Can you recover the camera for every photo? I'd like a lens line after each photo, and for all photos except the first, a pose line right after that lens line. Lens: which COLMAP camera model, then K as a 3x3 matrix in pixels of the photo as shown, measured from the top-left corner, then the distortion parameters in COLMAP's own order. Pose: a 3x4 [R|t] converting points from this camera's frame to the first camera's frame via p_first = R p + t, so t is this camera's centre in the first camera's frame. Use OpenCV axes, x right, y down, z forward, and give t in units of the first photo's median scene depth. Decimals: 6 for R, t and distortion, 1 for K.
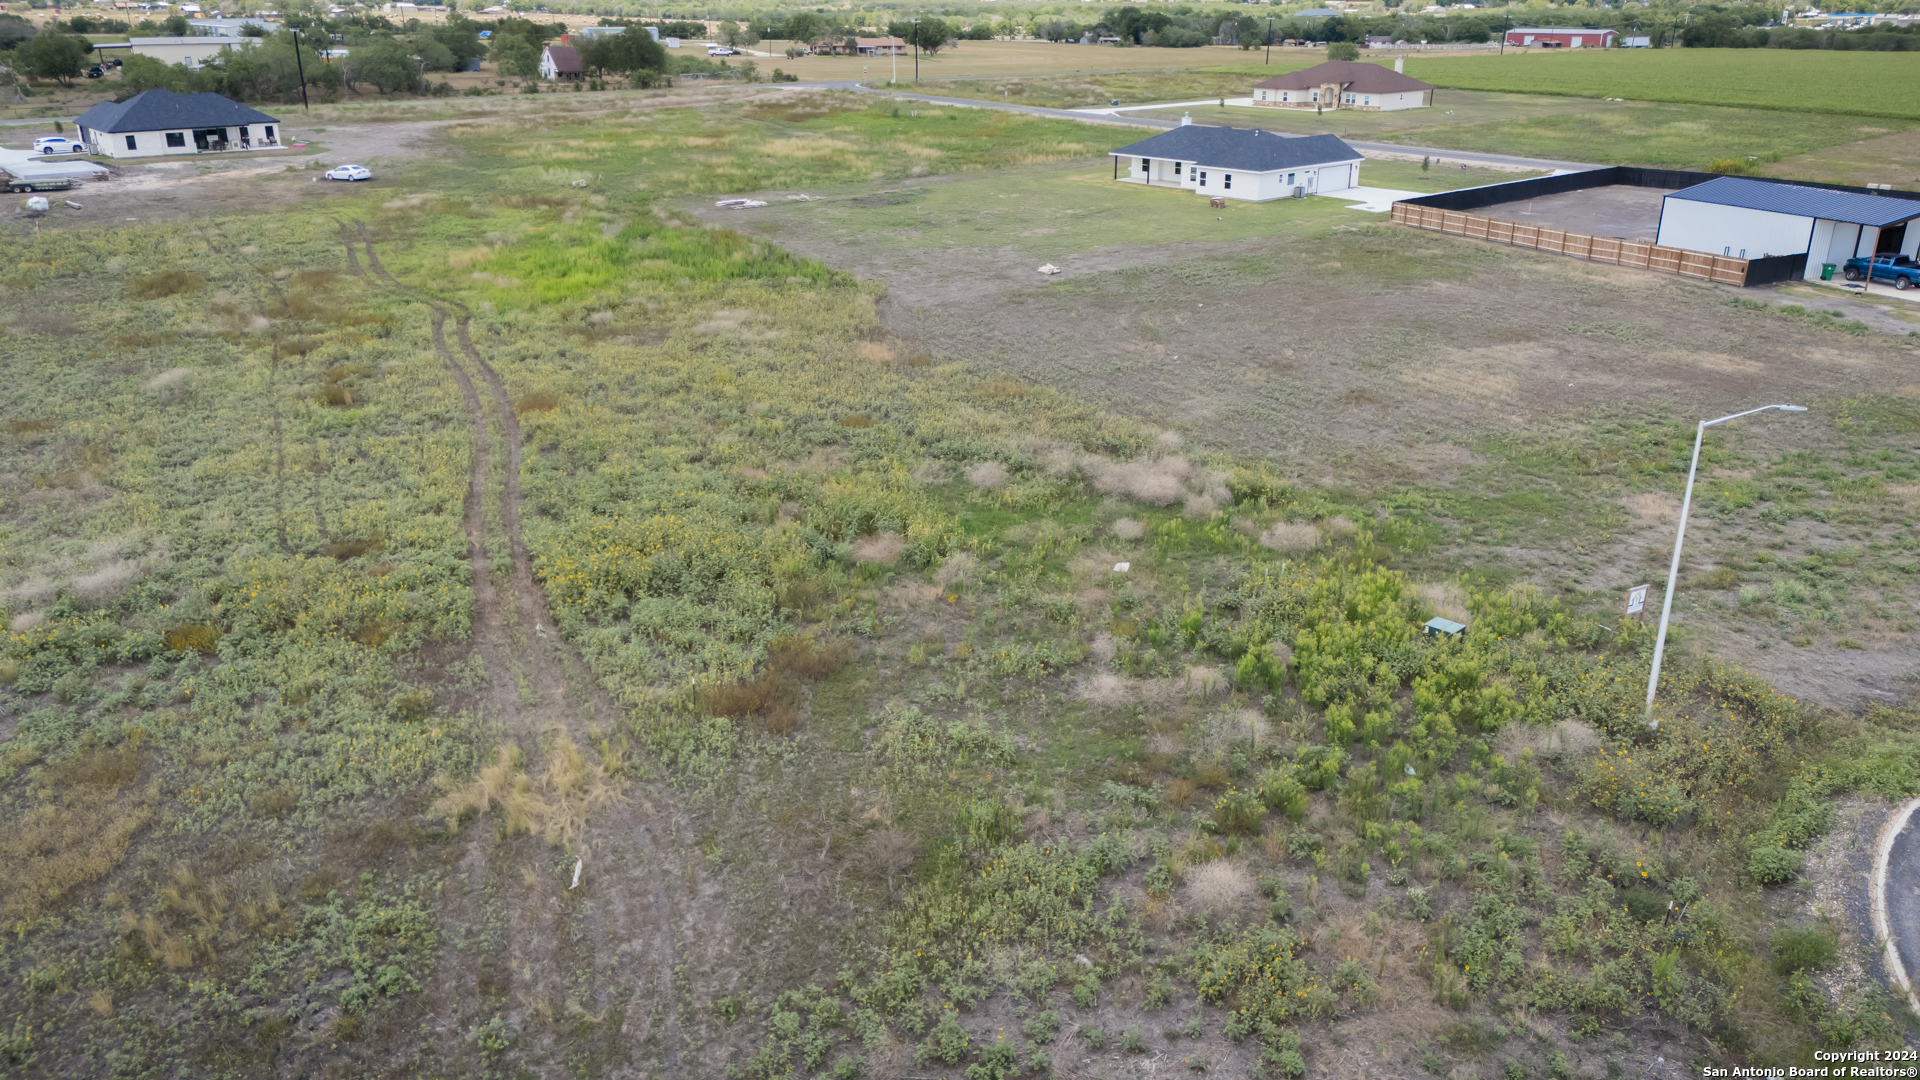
lens RADIAL K [[1407.0, 0, 956.9], [0, 1407.0, 540.5], [0, 0, 1]] dist [0.056405, -0.053685]
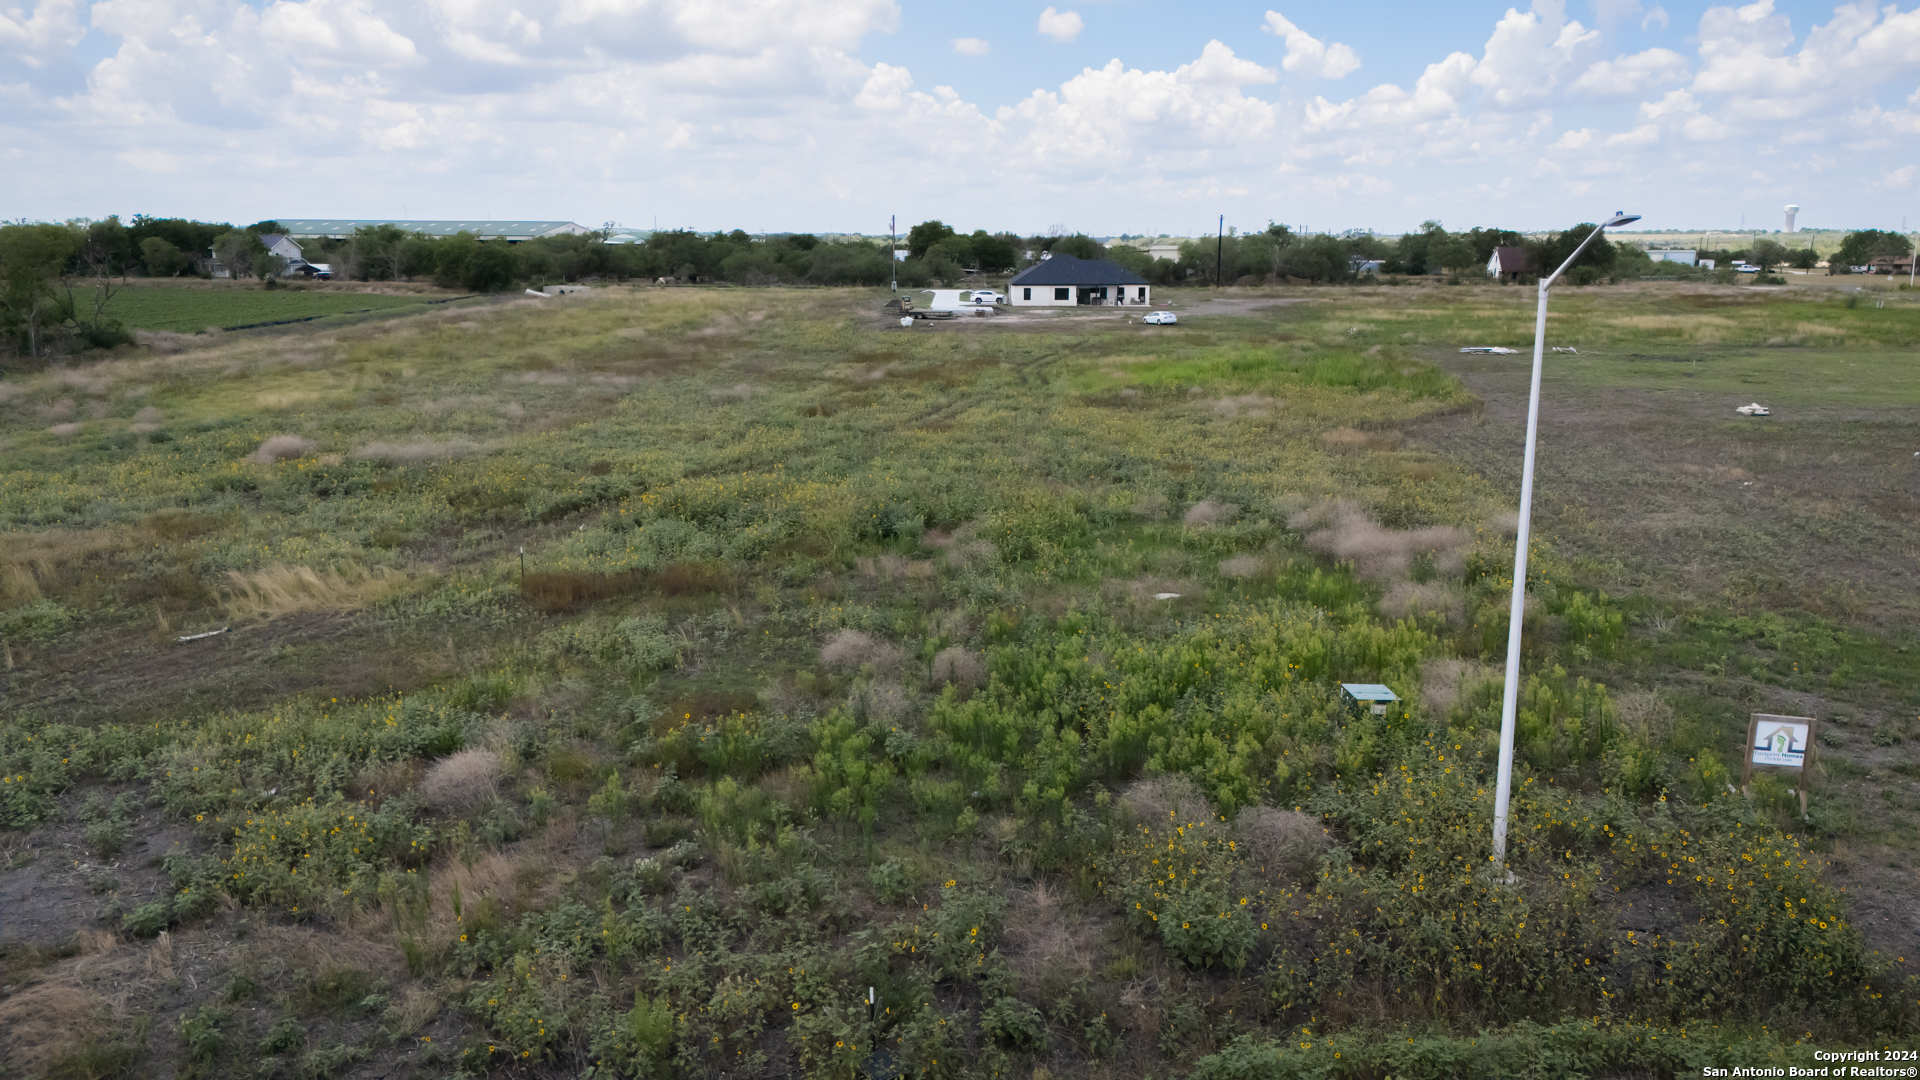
lens RADIAL K [[1407.0, 0, 952.7], [0, 1407.0, 543.8], [0, 0, 1]] dist [0.056405, -0.053685]
pose [[0.748109, 0.136088, -0.649472, 0.251643], [-0.239613, 0.968109, -0.073149, 0.036088], [0.618805, 0.210345, 0.756859, 0.172191]]
